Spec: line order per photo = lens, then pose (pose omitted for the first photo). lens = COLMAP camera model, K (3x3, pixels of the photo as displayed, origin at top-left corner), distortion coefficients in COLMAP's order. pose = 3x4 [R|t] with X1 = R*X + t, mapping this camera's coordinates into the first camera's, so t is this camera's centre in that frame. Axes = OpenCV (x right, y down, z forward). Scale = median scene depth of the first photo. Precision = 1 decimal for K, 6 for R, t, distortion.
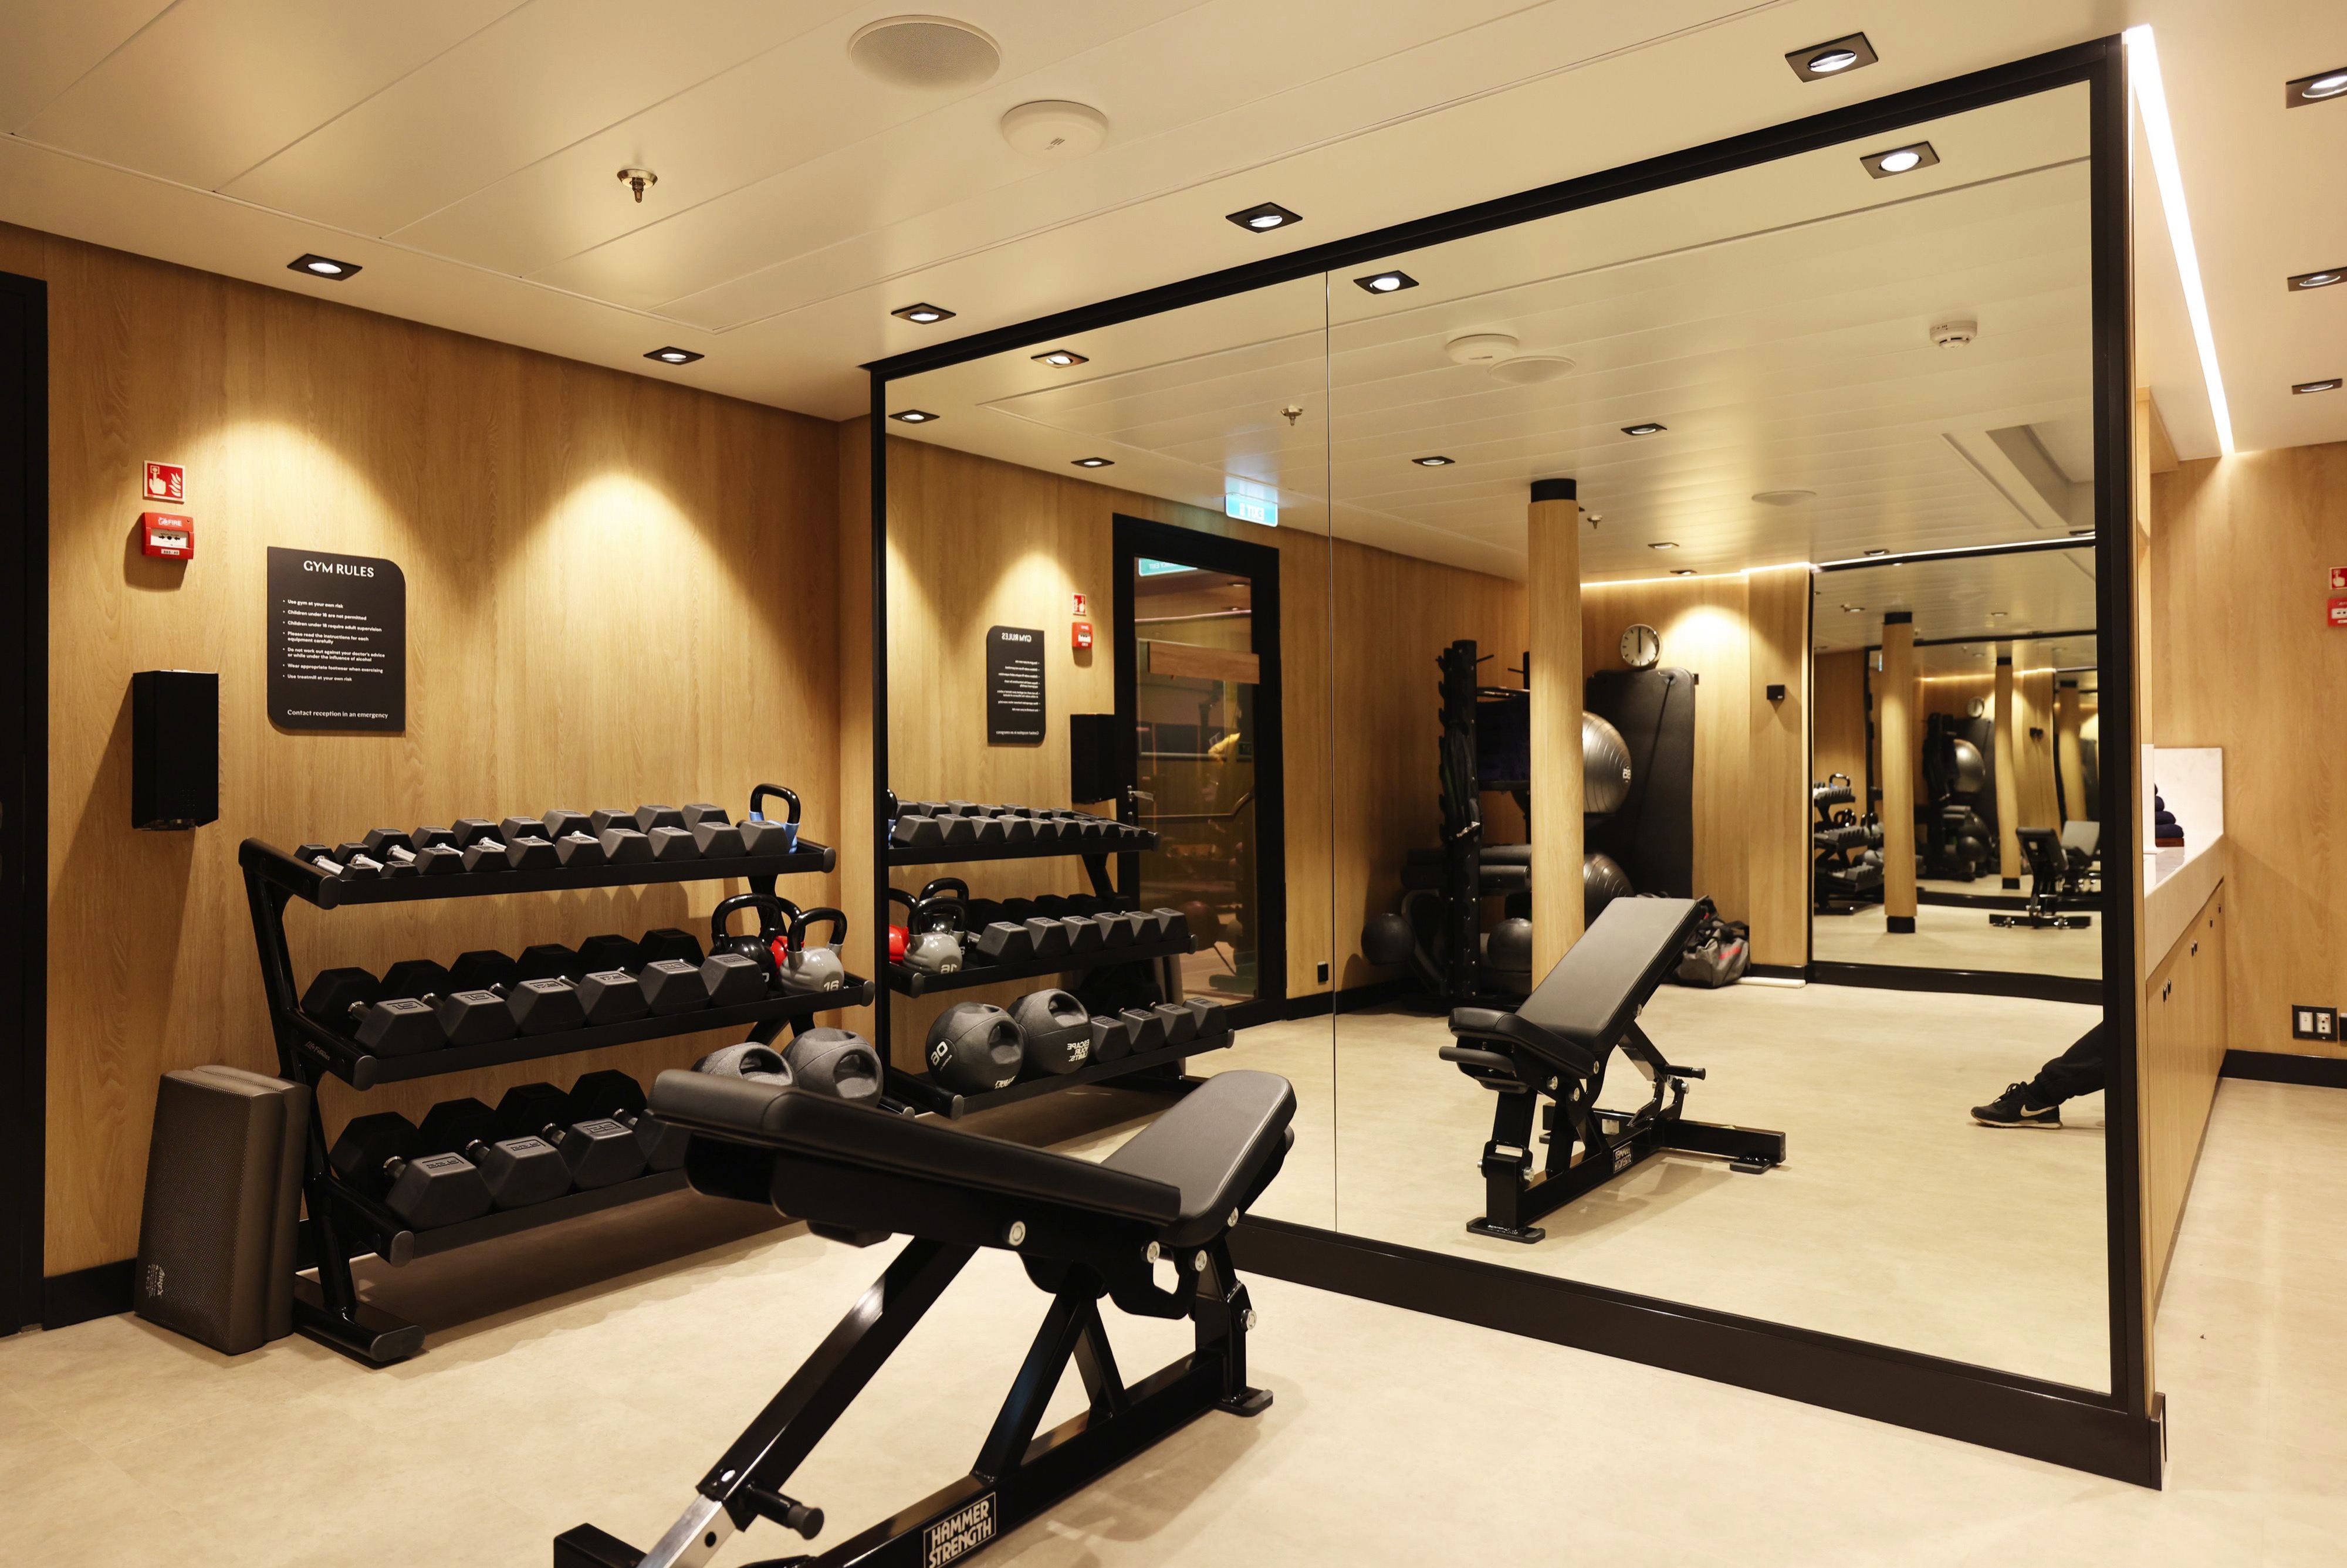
lens RADIAL K [[1477.7, 0, 1173.5], [0, 1477.7, 784.0], [0, 0, 1]] dist [-0.034364, 0.061808]
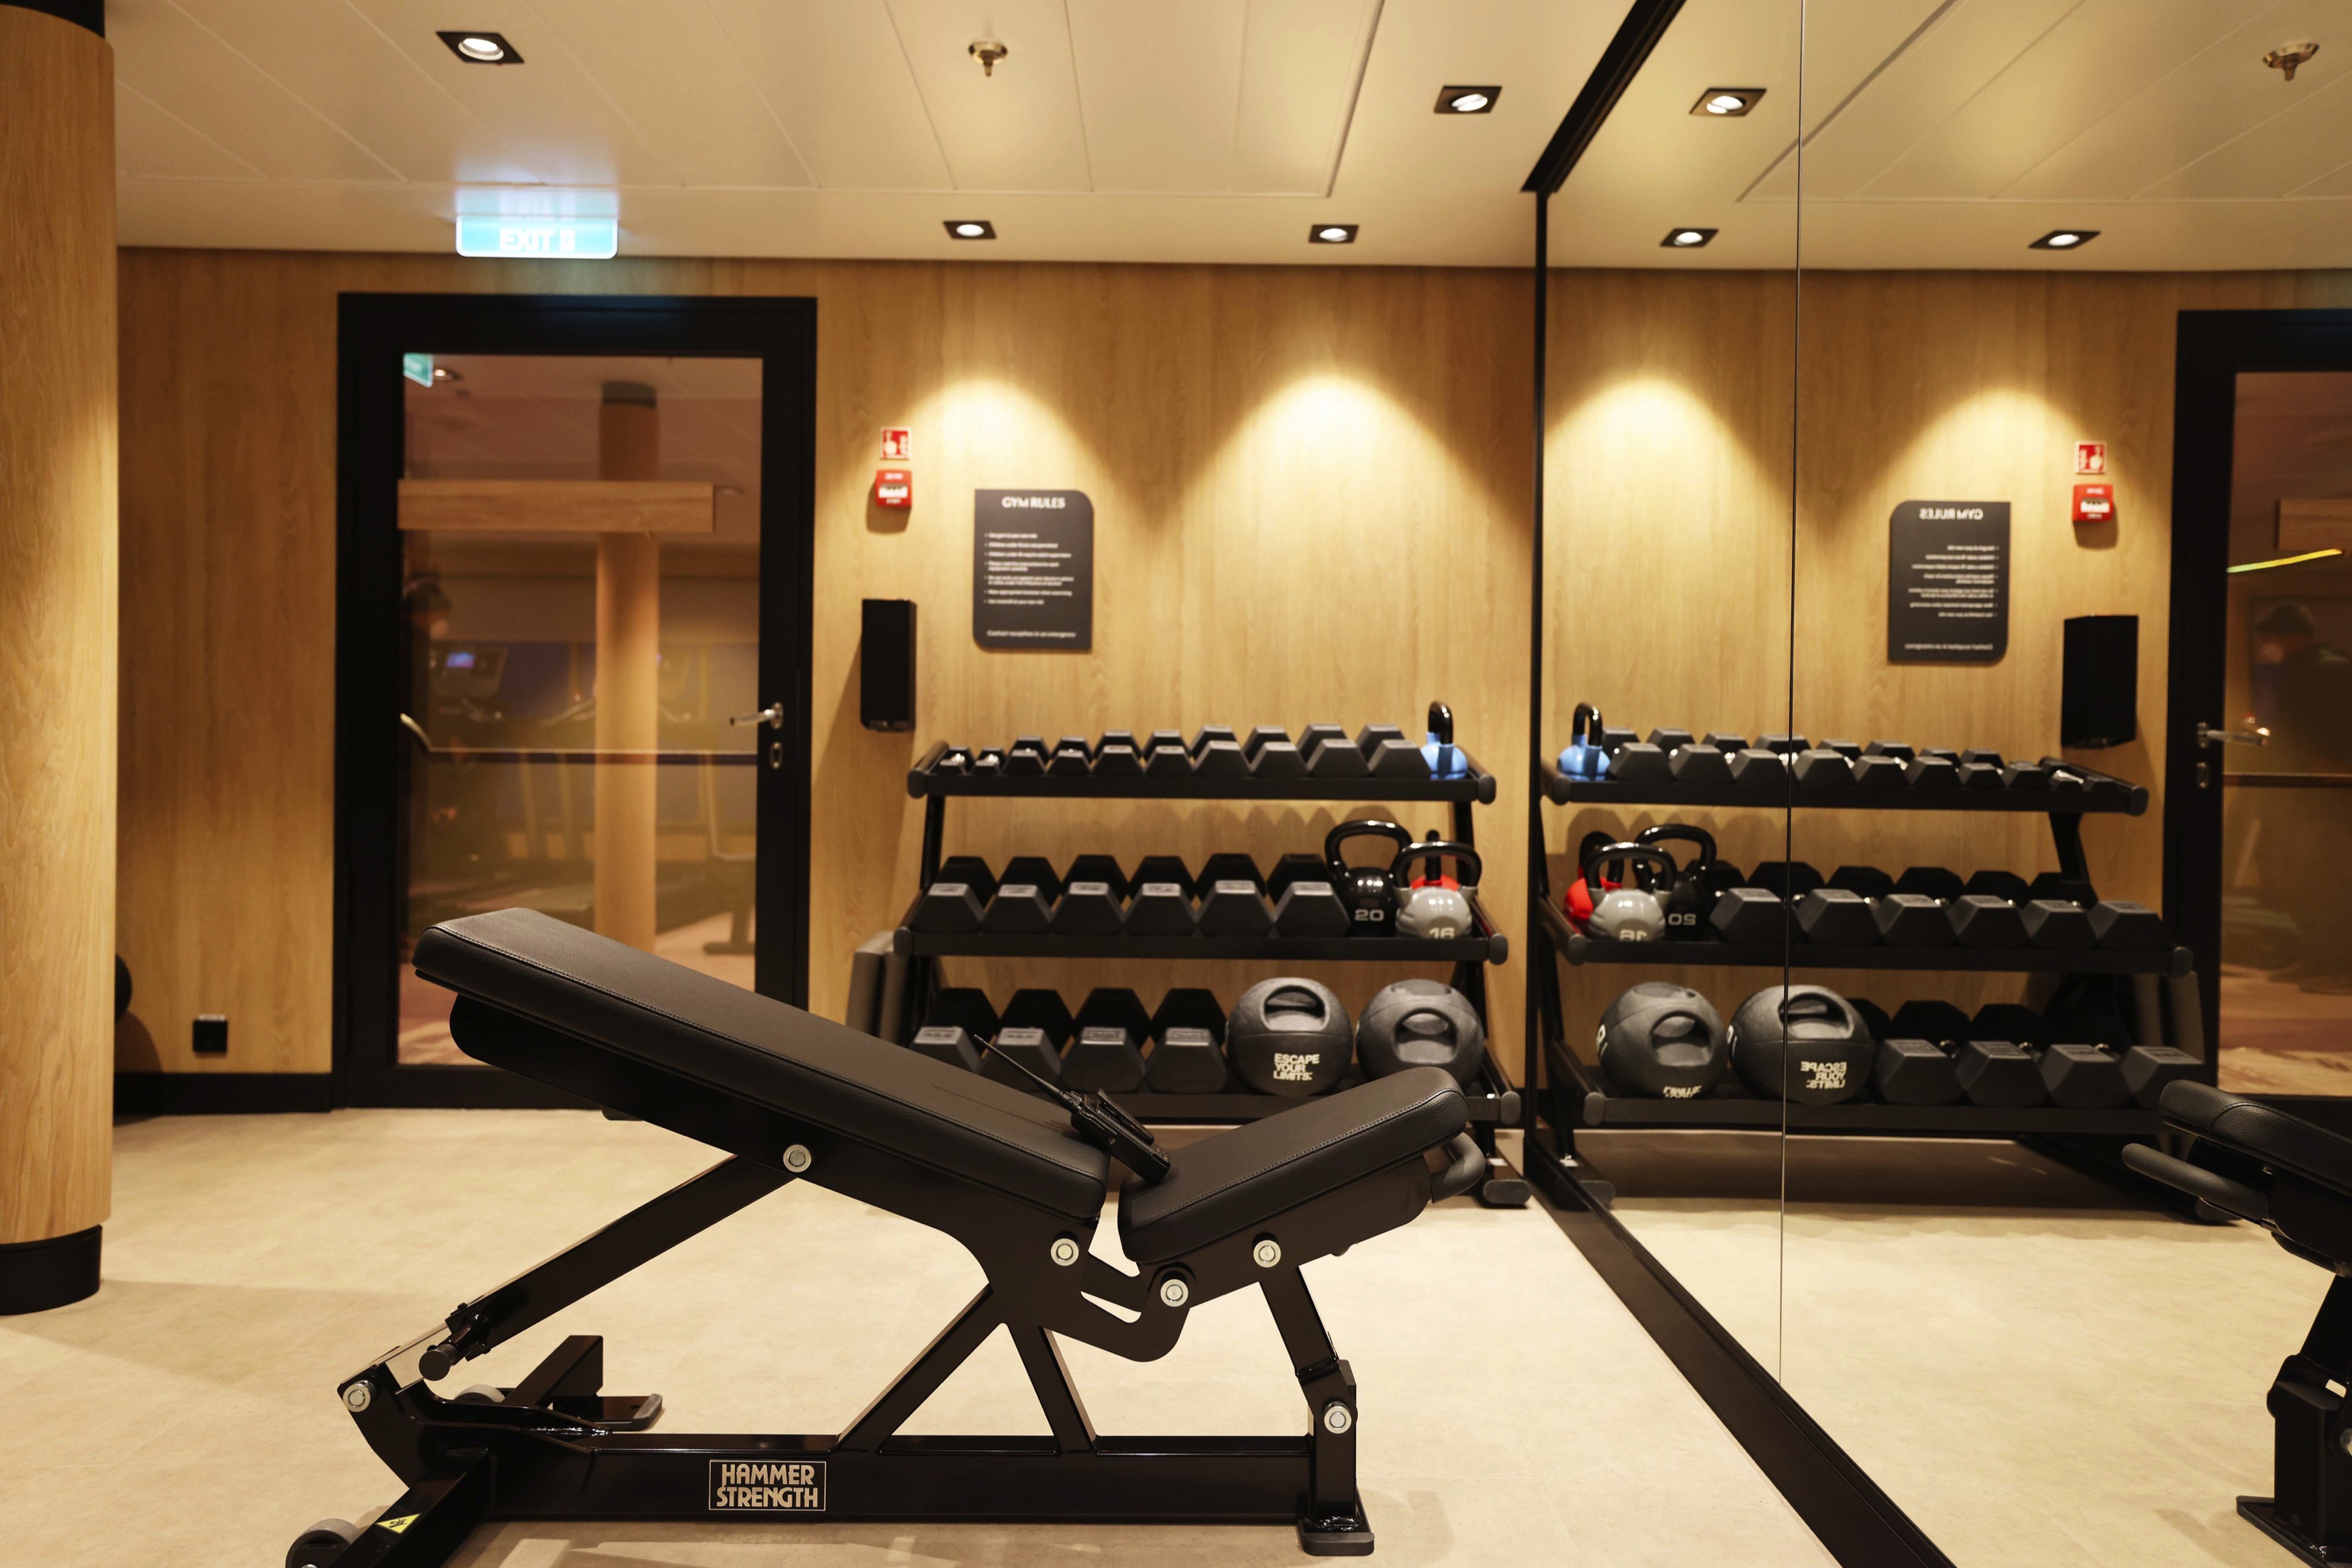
lens RADIAL K [[1564.1, 0, 1176.0], [0, 1564.1, 784.0], [0, 0, 1]] dist [0.005269, 0.004518]
pose [[0.607180, 0.031628, -0.793934, 0.402299], [-0.020172, 0.999499, 0.024390, 0.031883], [0.794308, 0.001206, 0.607514, 0.337233]]
